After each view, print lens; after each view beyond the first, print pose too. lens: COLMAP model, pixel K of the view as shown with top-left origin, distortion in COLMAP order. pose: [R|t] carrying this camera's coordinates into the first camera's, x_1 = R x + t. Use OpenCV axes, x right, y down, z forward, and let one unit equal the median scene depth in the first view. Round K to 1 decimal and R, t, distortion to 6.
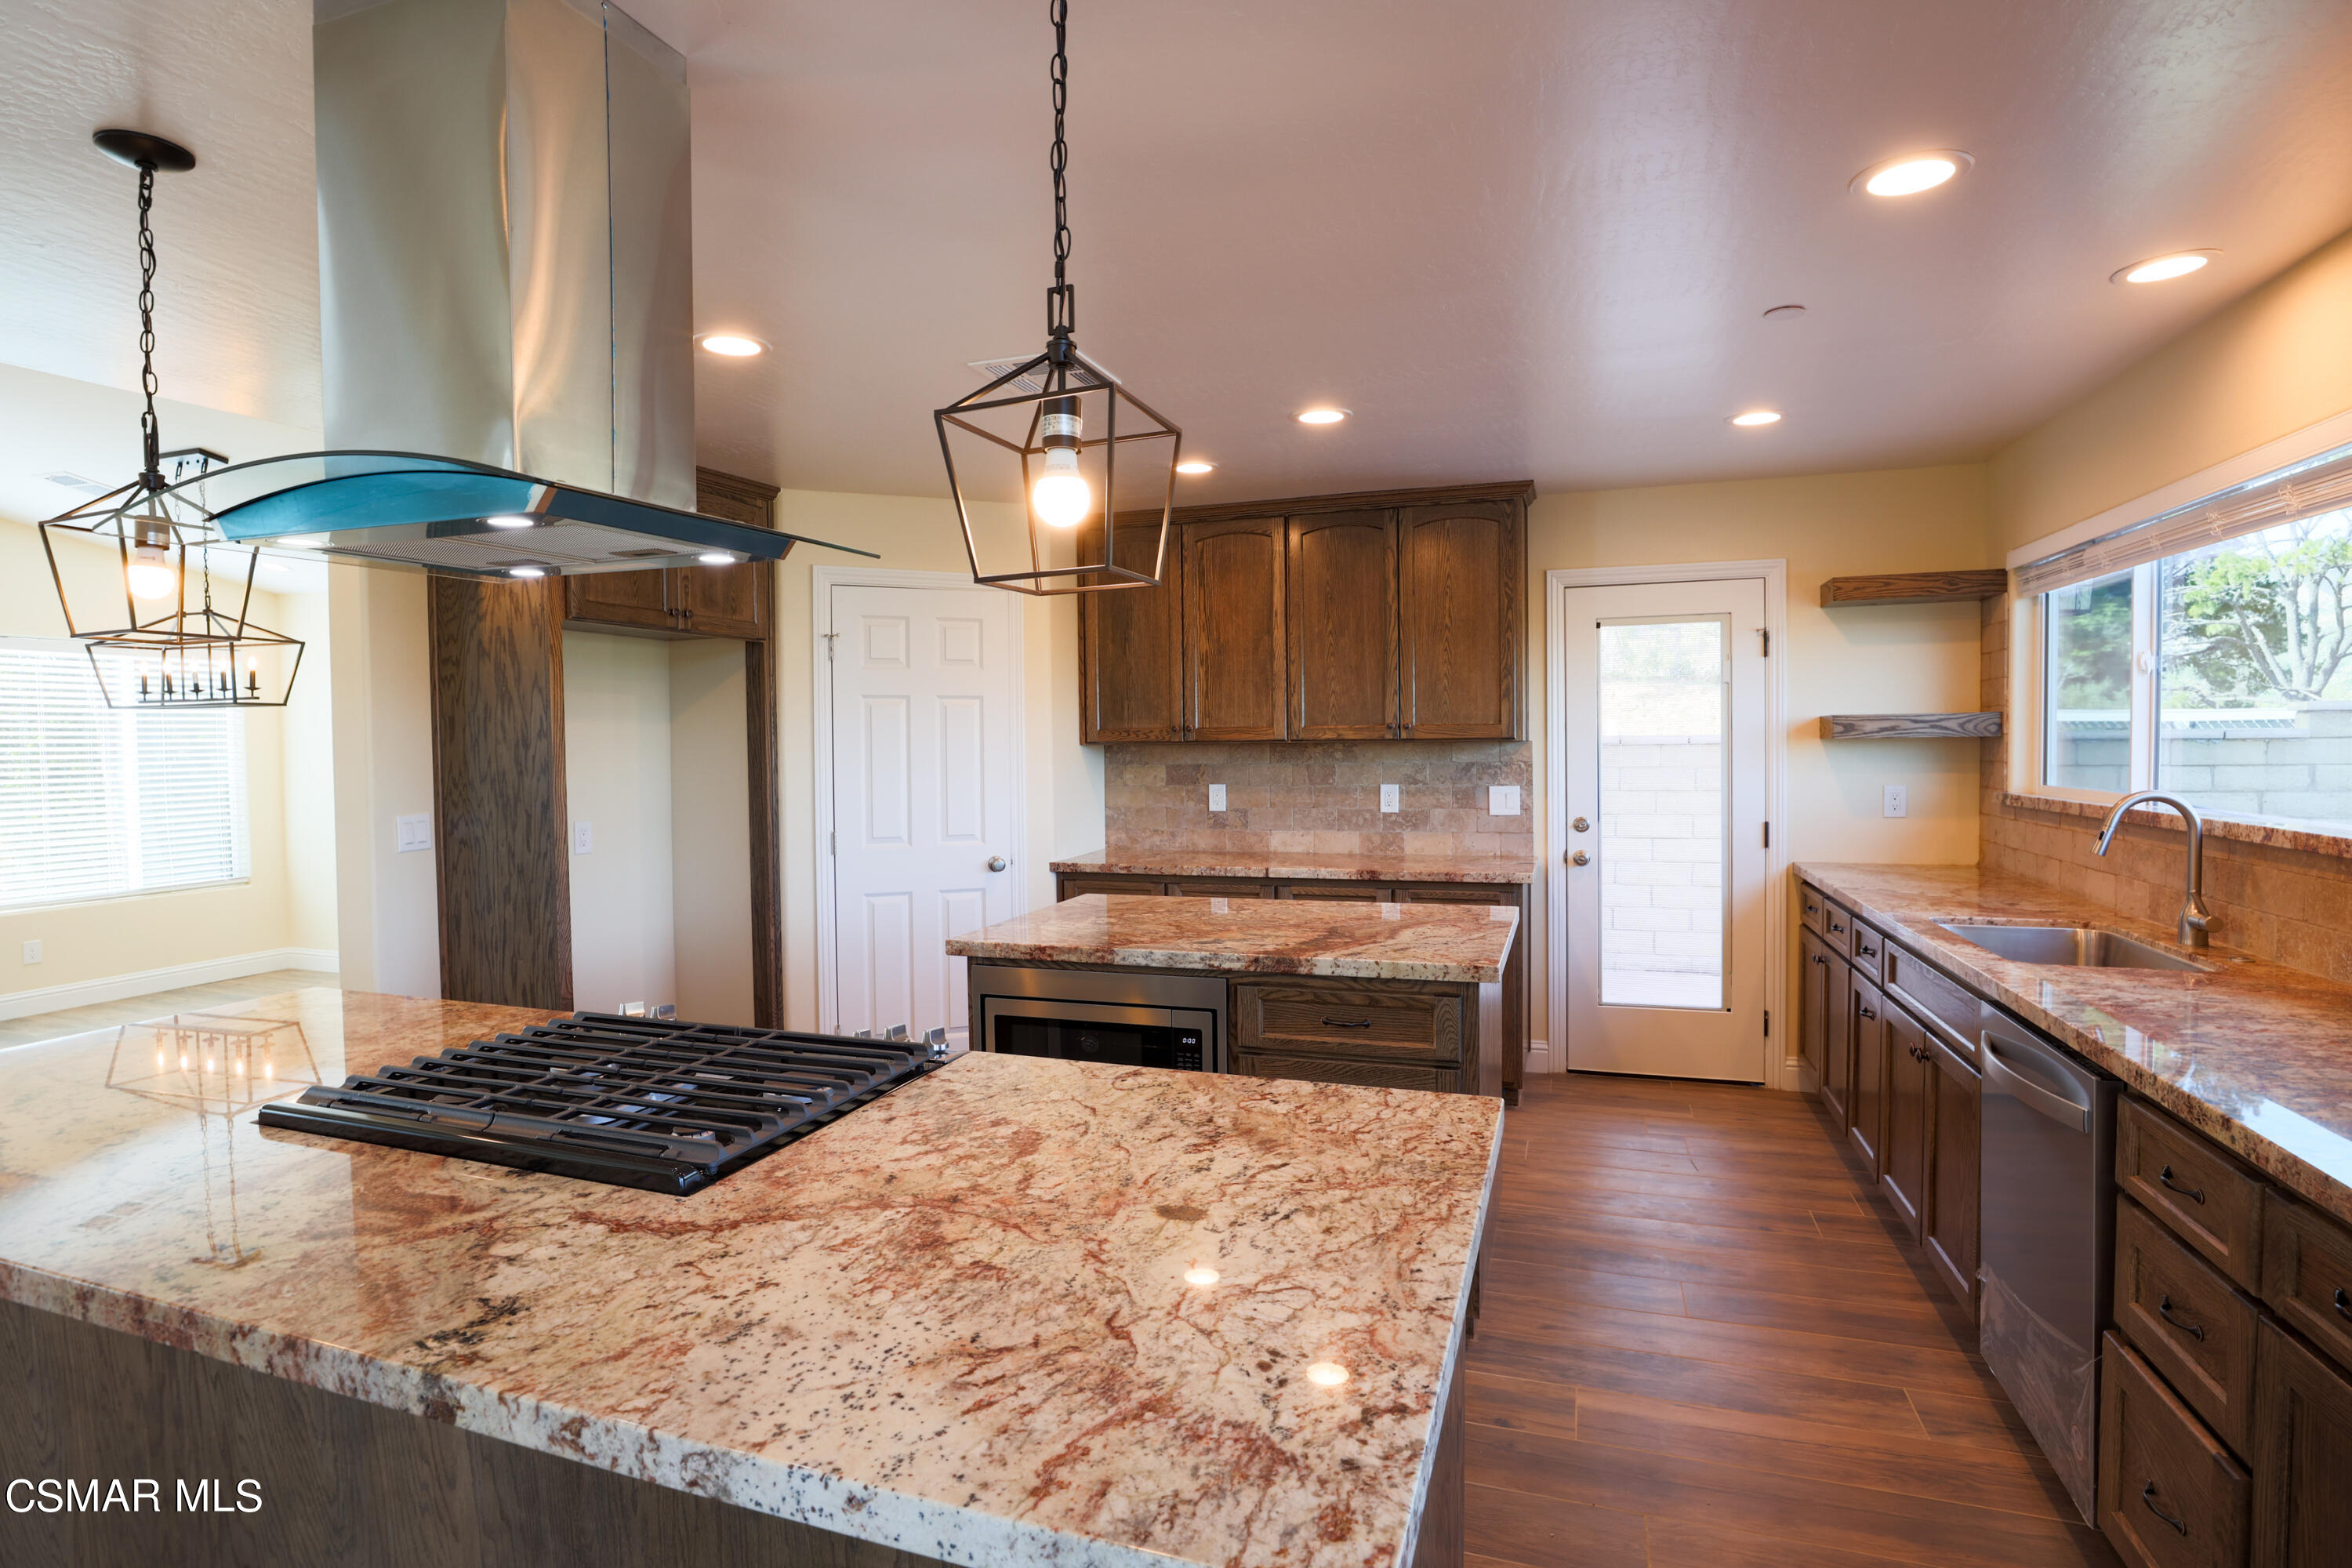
lens RADIAL K [[1177.4, 0, 1163.9], [0, 1177.4, 775.8], [0, 0, 1]] dist [-0.041828, 0.010316]
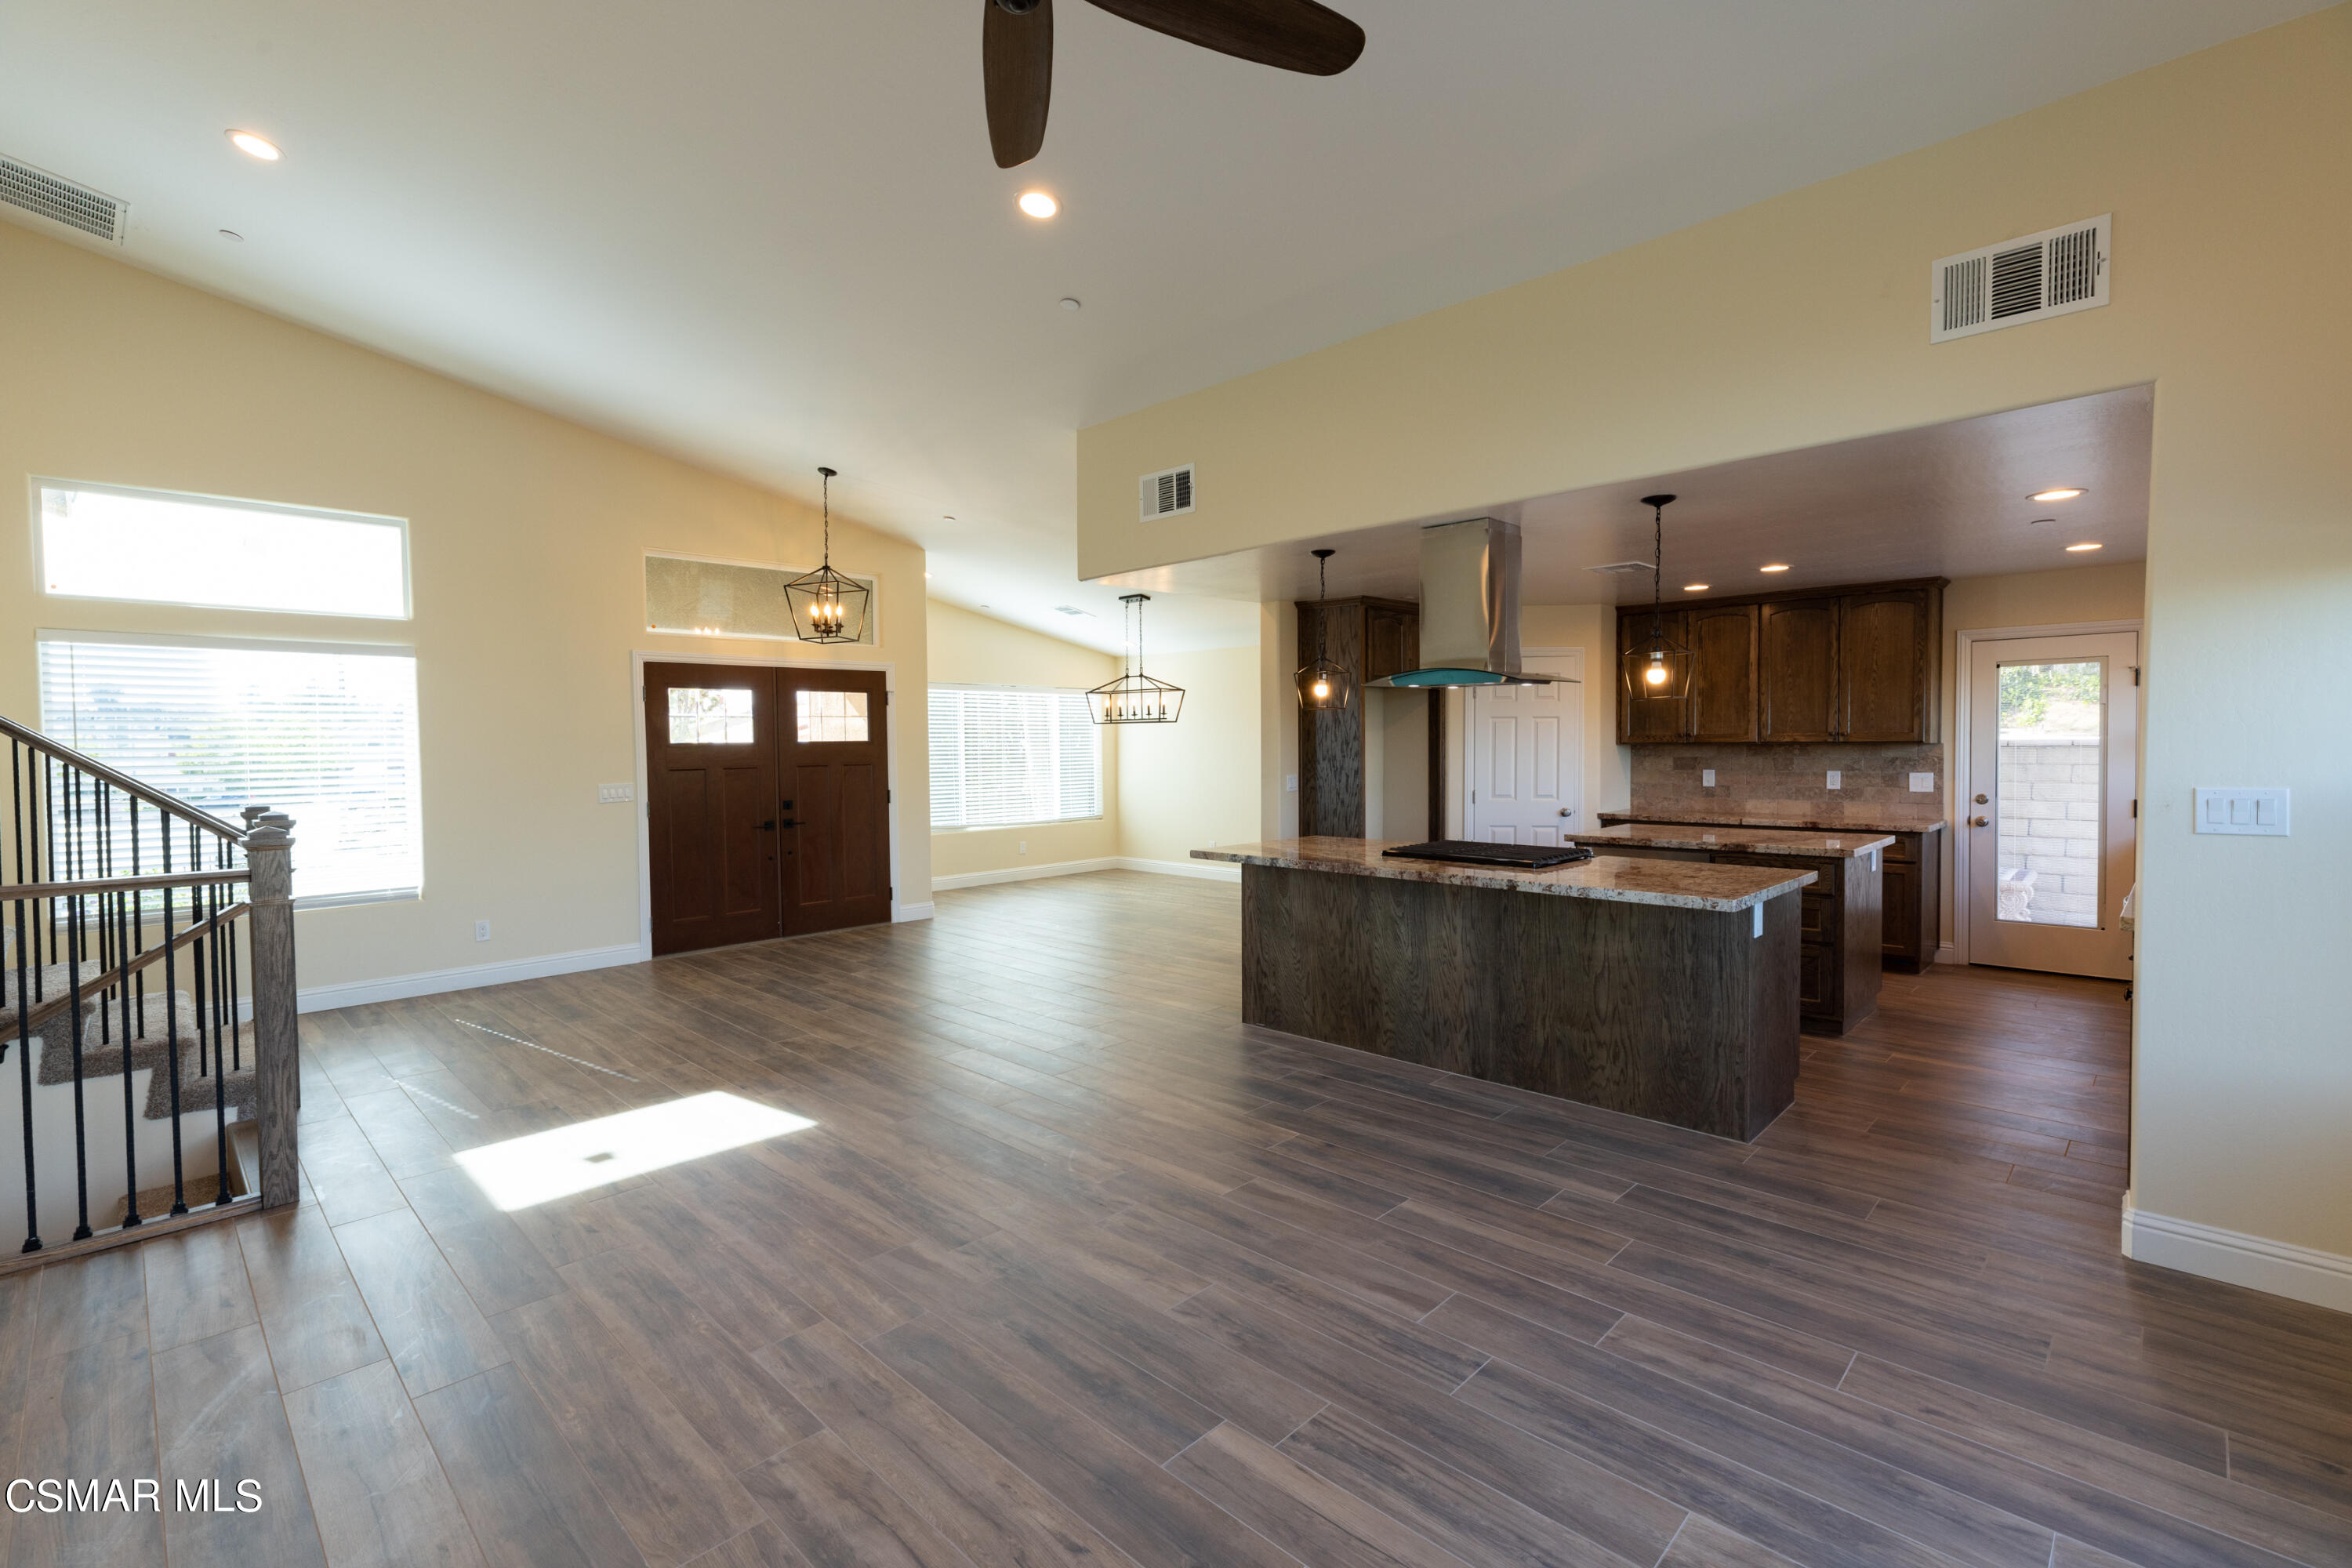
lens RADIAL K [[1048.2, 0, 1168.2], [0, 1048.2, 773.7], [0, 0, 1]] dist [0.009718, -0.002977]
pose [[0.907109, 0.016668, -0.420566, -0.025166], [-0.015743, 0.999860, 0.005672, 0.019946], [0.420602, 0.001476, 0.907244, -0.743393]]
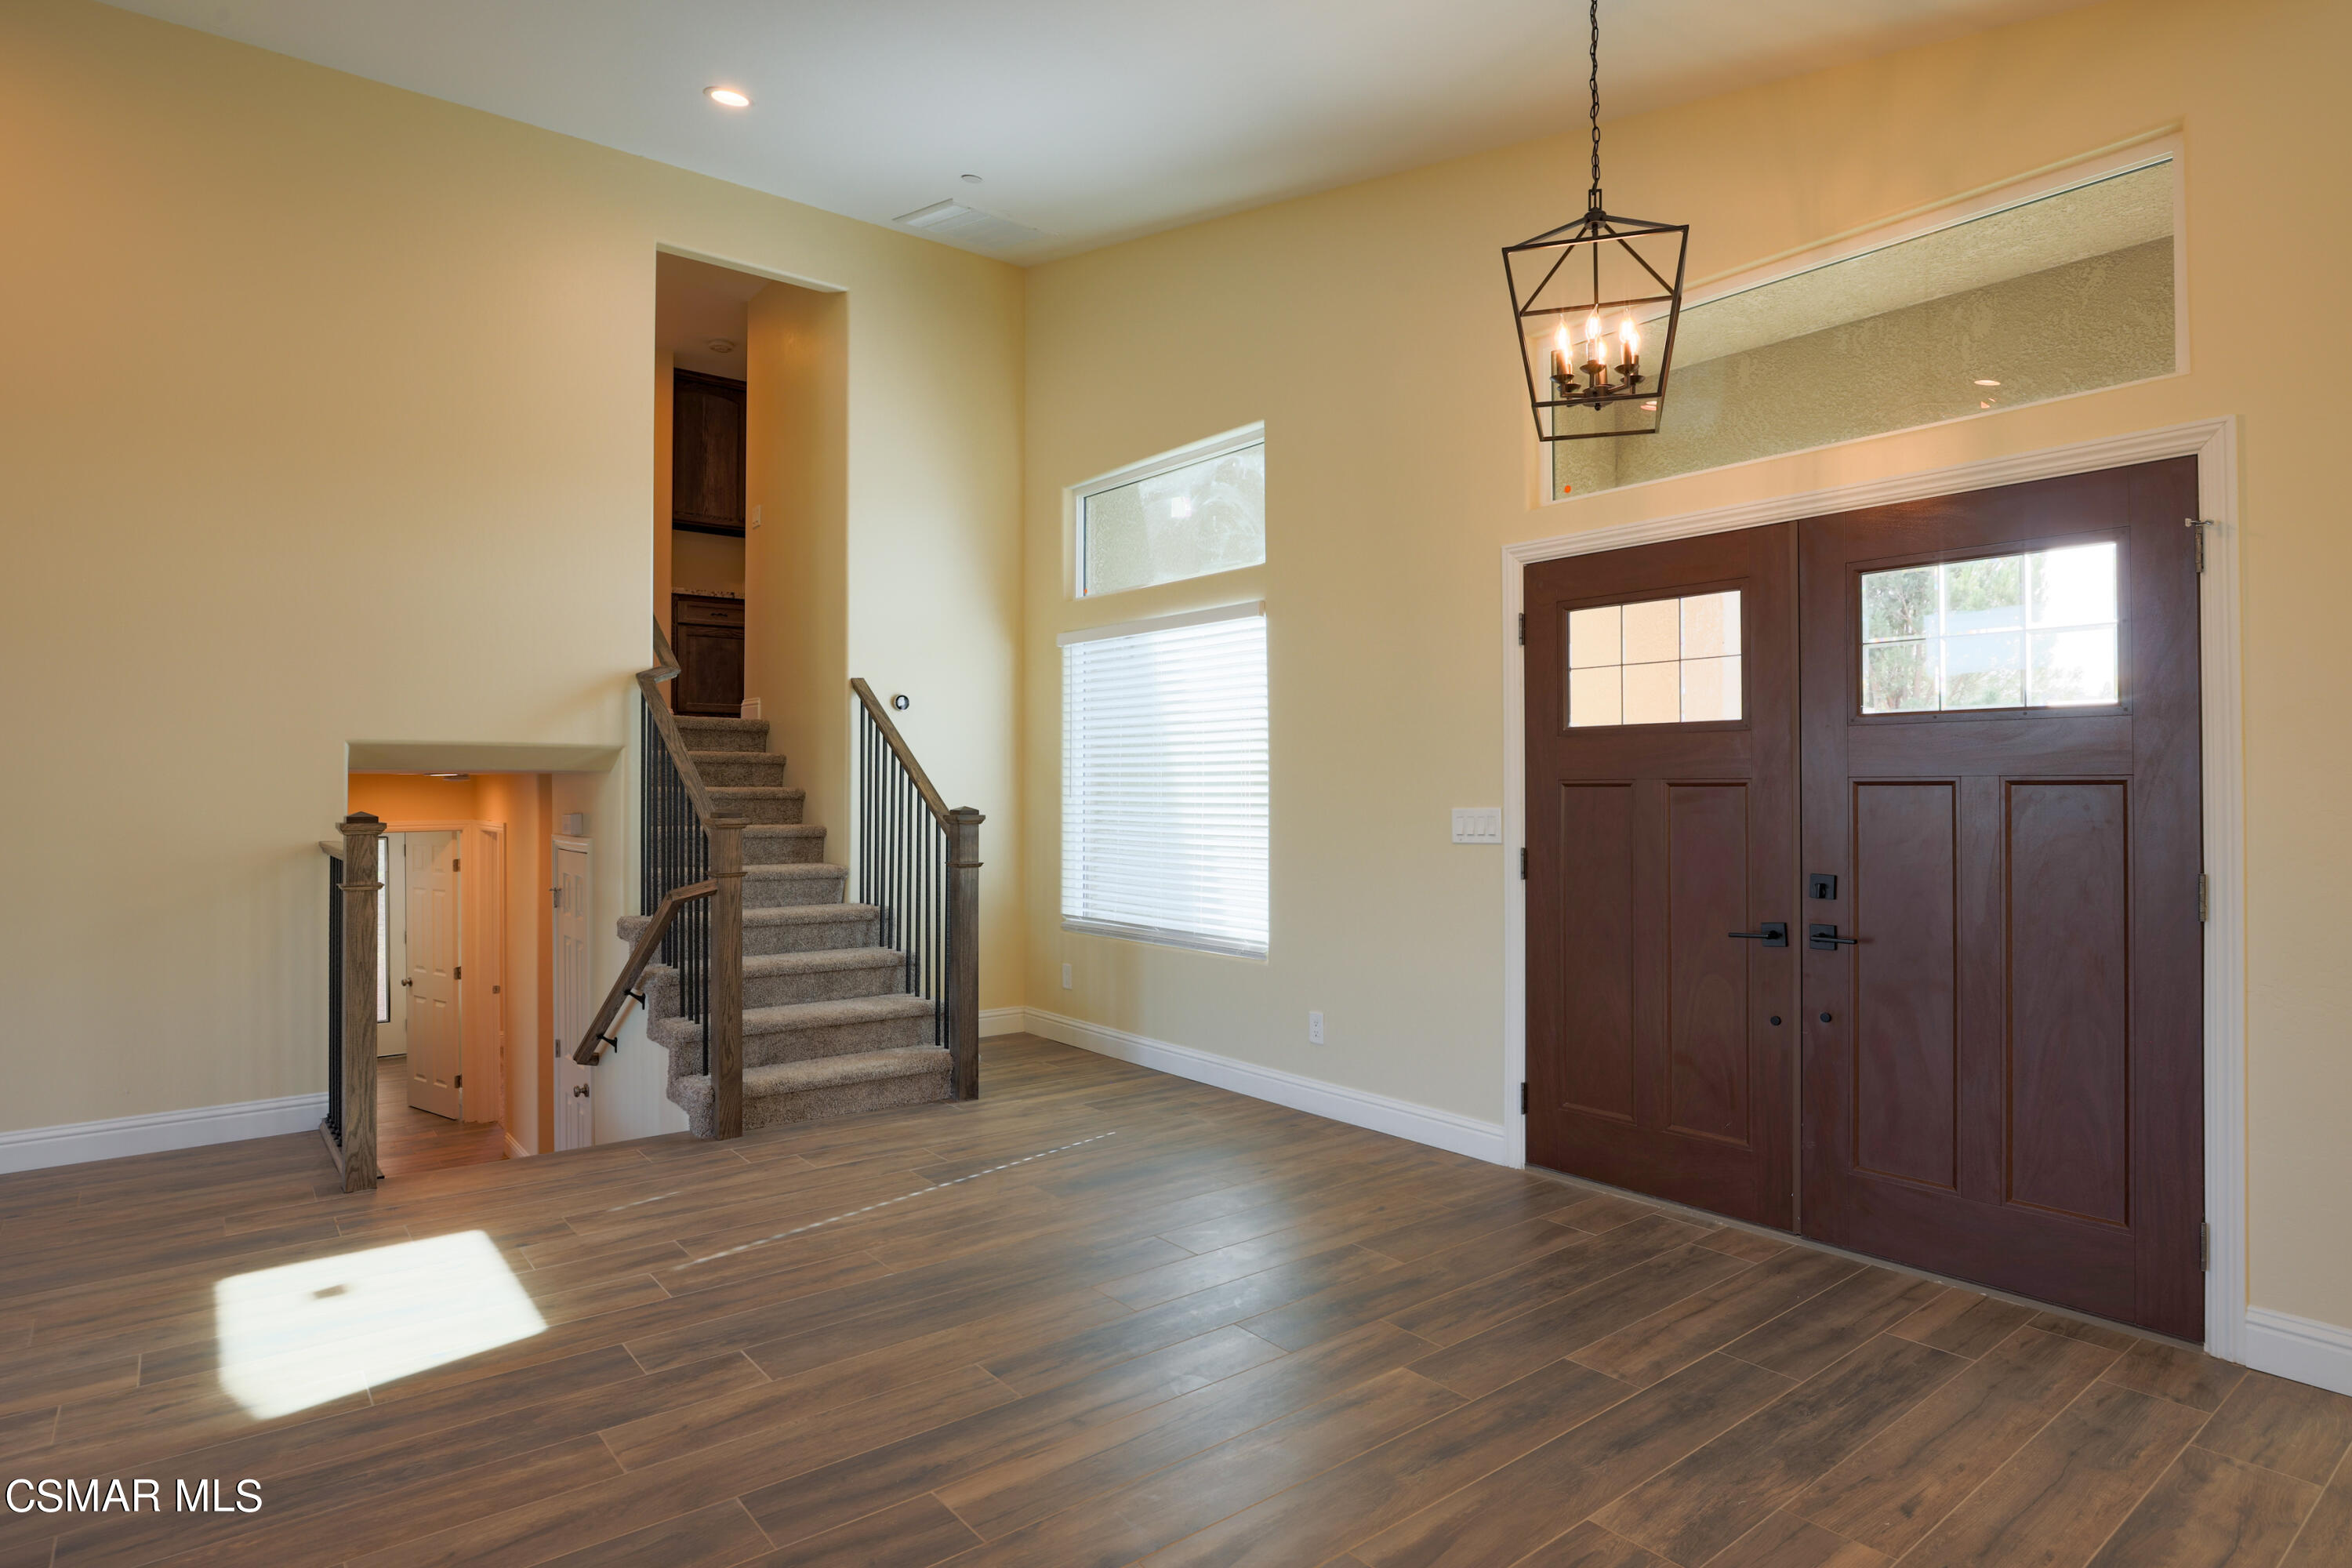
lens RADIAL K [[1281.6, 0, 1166.3], [0, 1281.6, 764.9], [0, 0, 1]] dist [-0.034064, 0.012429]
pose [[-0.529732, 0.002367, -0.848162, -0.476124], [-0.018199, 0.999734, 0.014157, 0.013011], [0.847970, 0.022936, -0.529548, 0.700265]]
